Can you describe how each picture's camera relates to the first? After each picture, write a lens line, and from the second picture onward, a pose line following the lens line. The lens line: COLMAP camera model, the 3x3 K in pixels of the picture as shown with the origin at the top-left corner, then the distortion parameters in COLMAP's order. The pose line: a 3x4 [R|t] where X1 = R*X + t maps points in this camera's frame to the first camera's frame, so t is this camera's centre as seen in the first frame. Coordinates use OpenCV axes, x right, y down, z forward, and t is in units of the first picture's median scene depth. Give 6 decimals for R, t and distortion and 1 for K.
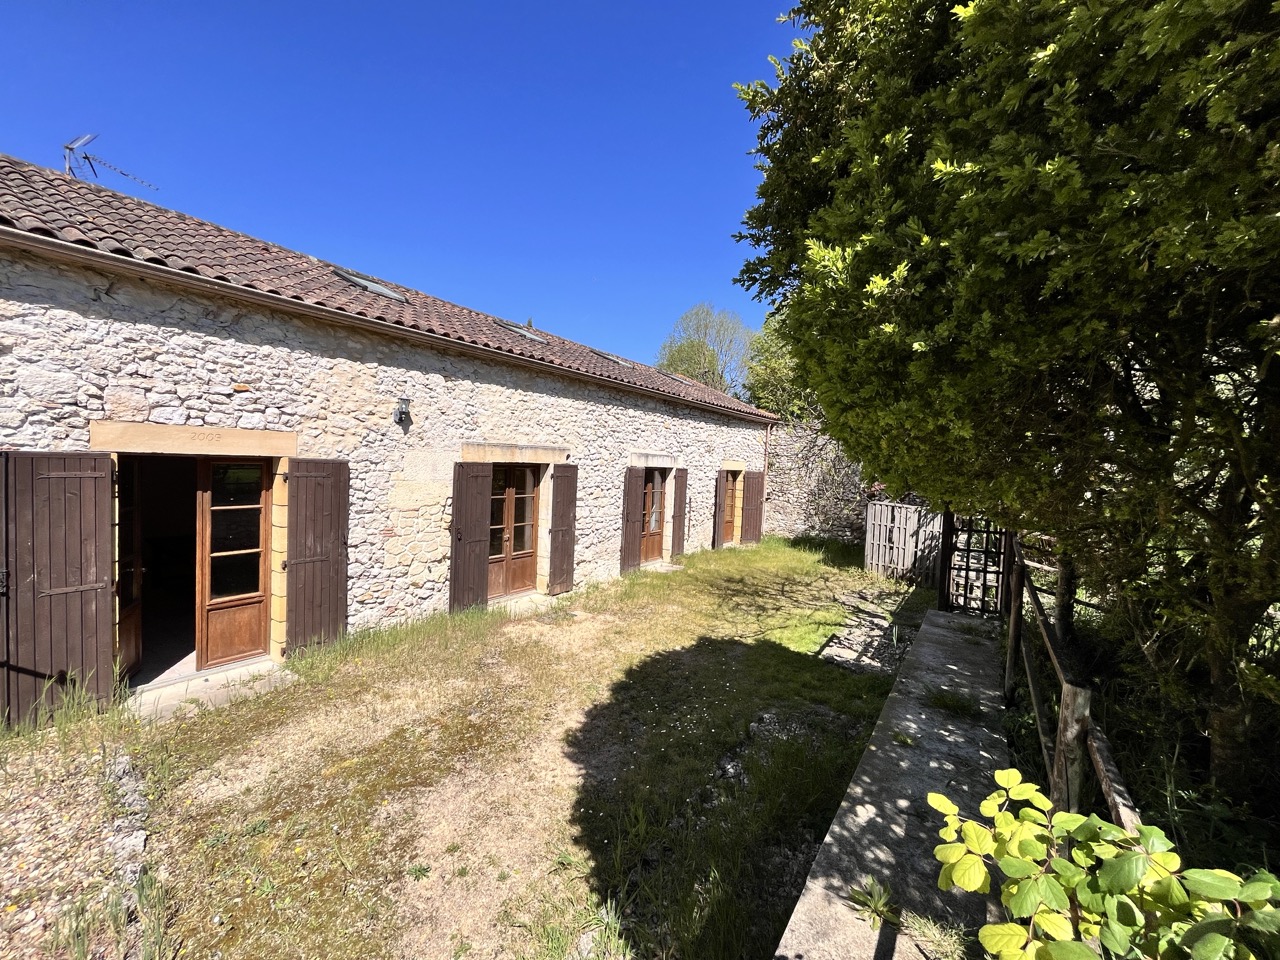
lens RADIAL K [[517.2, 0, 640.0], [0, 517.2, 480.0], [0, 0, 1]] dist [0.000456, 0.000223]
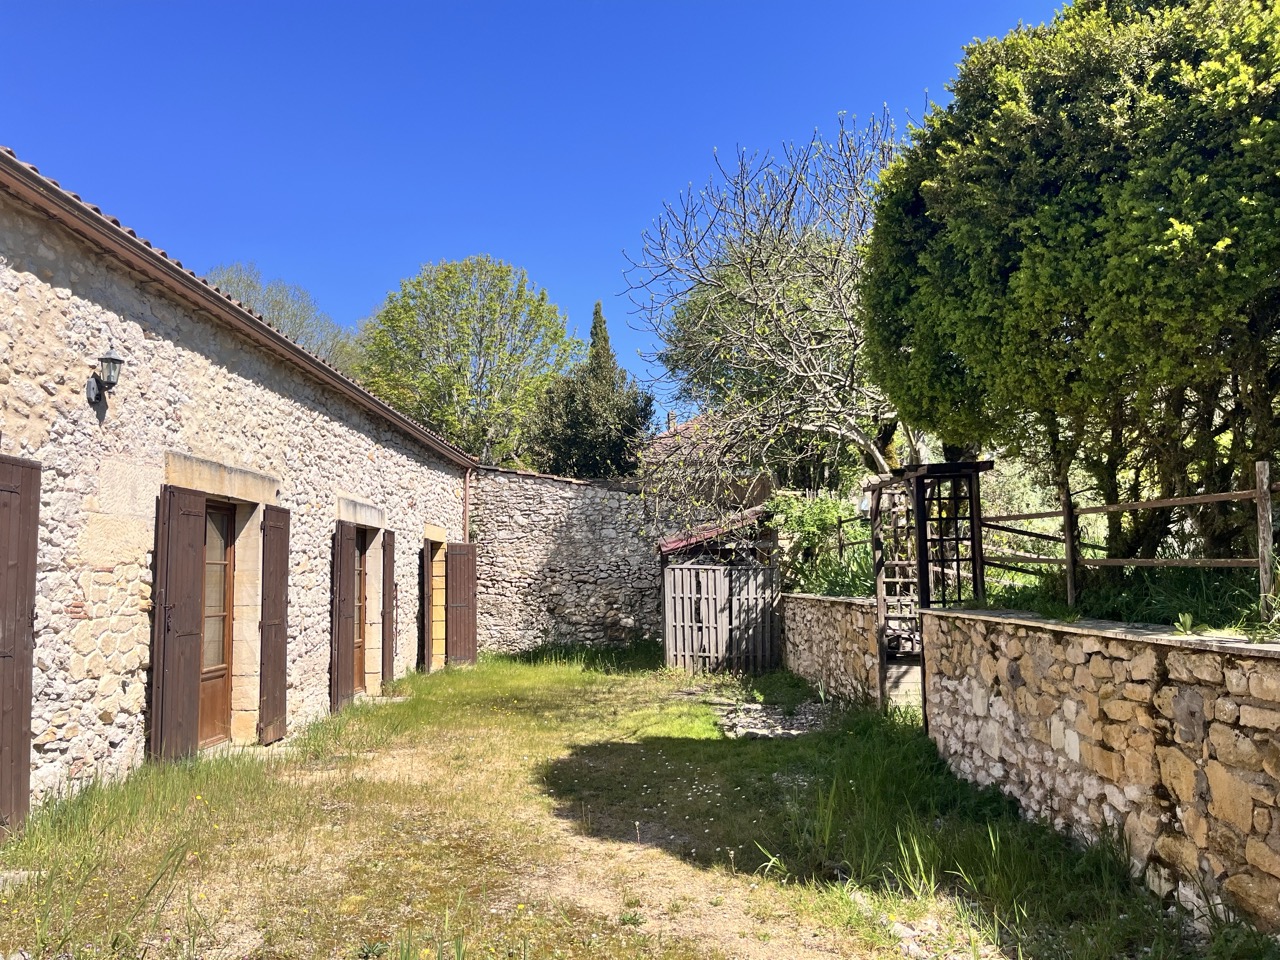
lens RADIAL K [[968.5, 0, 644.1], [0, 968.5, 484.3], [0, 0, 1]] dist [0.071939, -0.103245]
pose [[0.828704, -0.002801, 0.559680, -0.408216], [0.075174, 0.991483, -0.106346, 0.089003], [-0.554616, 0.130203, 0.821857, -0.099845]]
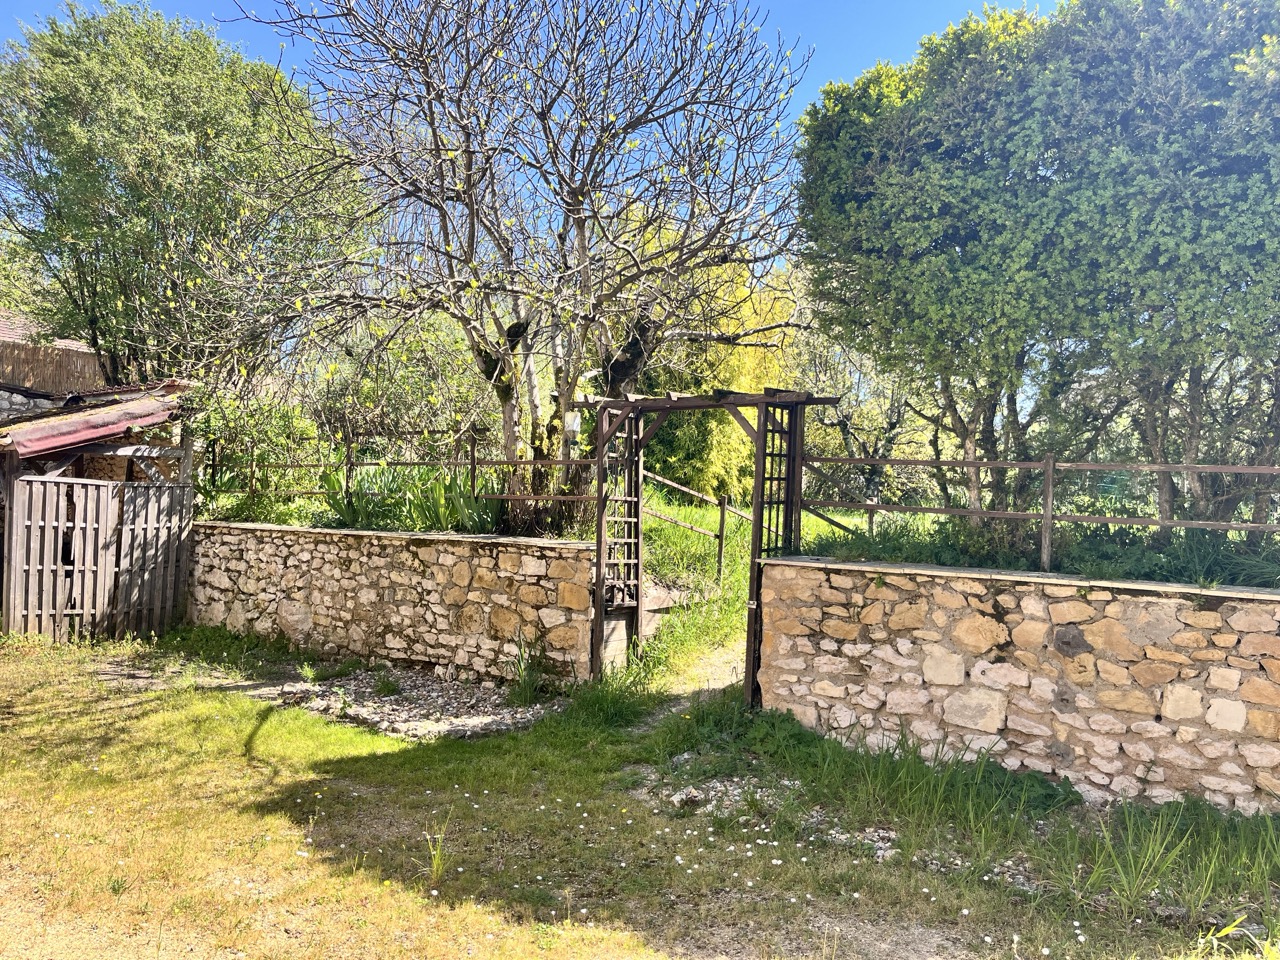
lens RADIAL K [[968.5, 0, 644.1], [0, 968.5, 484.3], [0, 0, 1]] dist [0.071939, -0.103245]
pose [[0.058689, -0.031580, 0.997777, -0.462652], [0.020023, 0.999336, 0.030452, 0.042487], [-0.998075, 0.018191, 0.059282, 0.539149]]
